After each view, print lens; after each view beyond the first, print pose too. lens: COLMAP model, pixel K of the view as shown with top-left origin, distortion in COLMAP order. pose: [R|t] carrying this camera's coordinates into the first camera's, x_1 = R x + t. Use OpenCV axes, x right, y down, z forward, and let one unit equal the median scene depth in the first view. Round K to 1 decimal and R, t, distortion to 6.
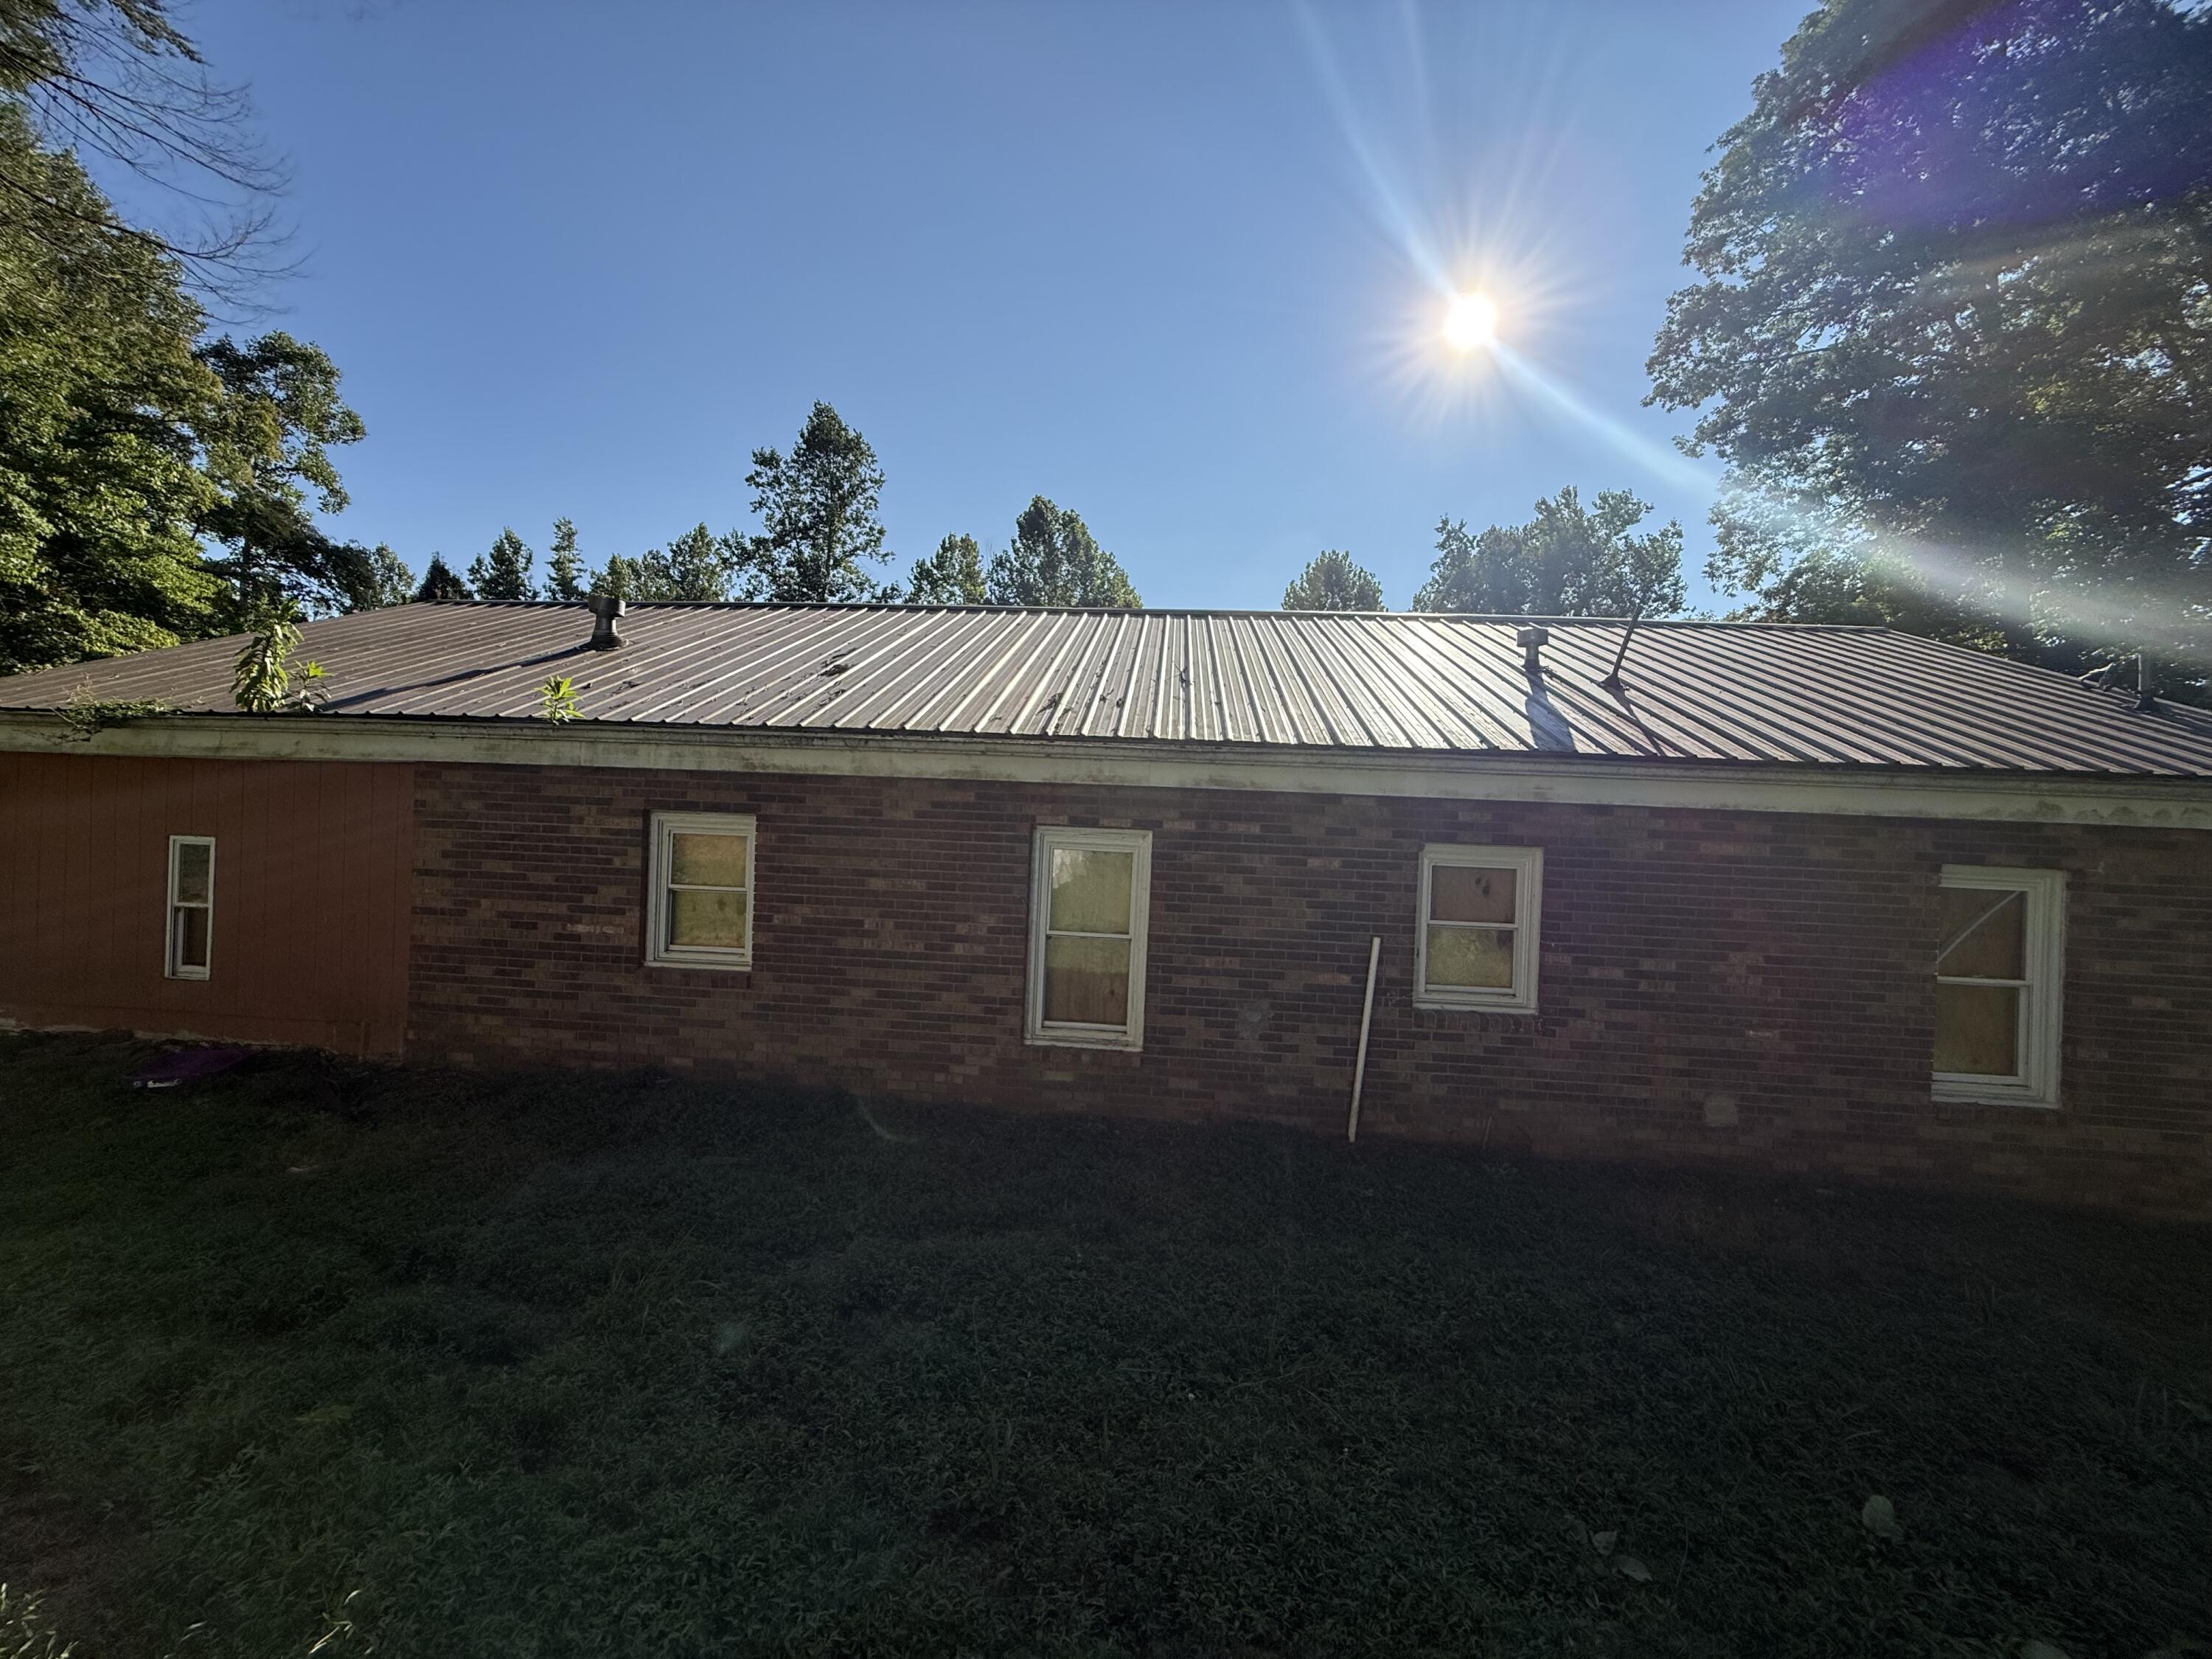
lens RADIAL K [[872.3, 0, 1105.8], [0, 872.3, 825.6], [0, 0, 1]] dist [0.000024, 0.000721]
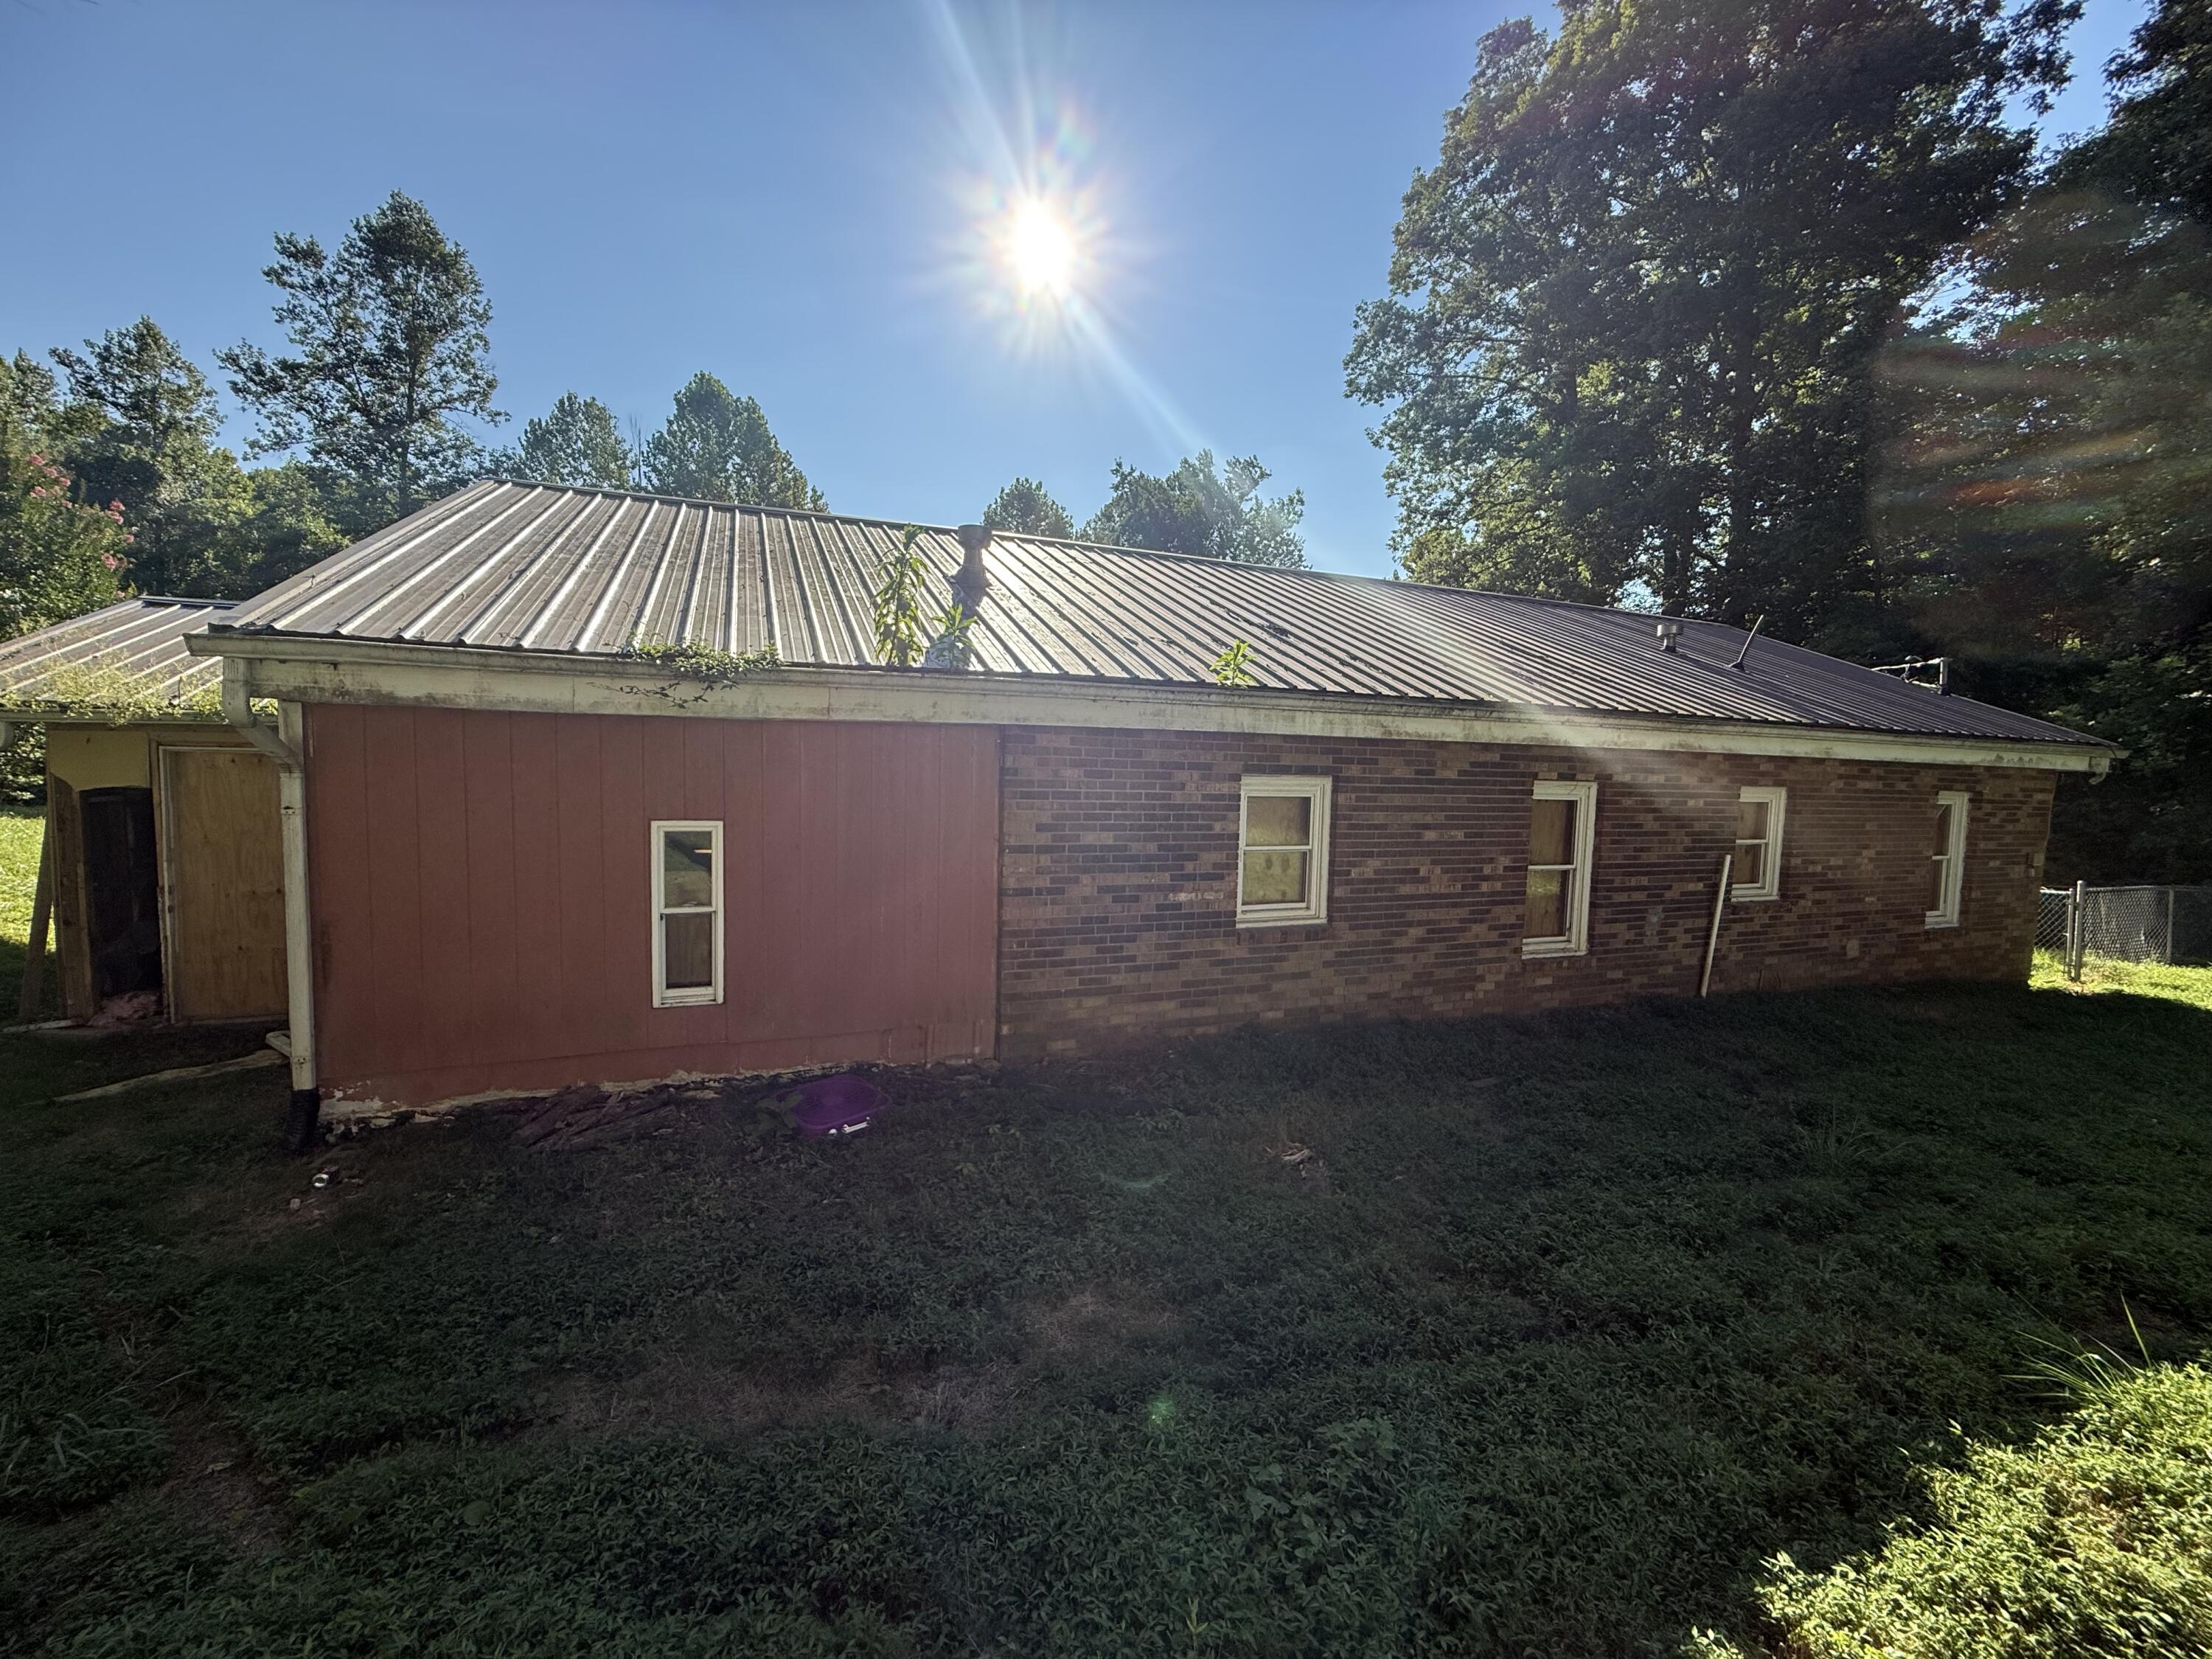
lens RADIAL K [[876.1, 0, 1099.1], [0, 876.1, 823.7], [0, 0, 1]] dist [0.001179, 0.000505]
pose [[0.897508, -0.047673, 0.438413, -1.121538], [0.009157, 0.995940, 0.089554, -0.052913], [-0.440903, -0.076361, 0.894301, 0.170929]]
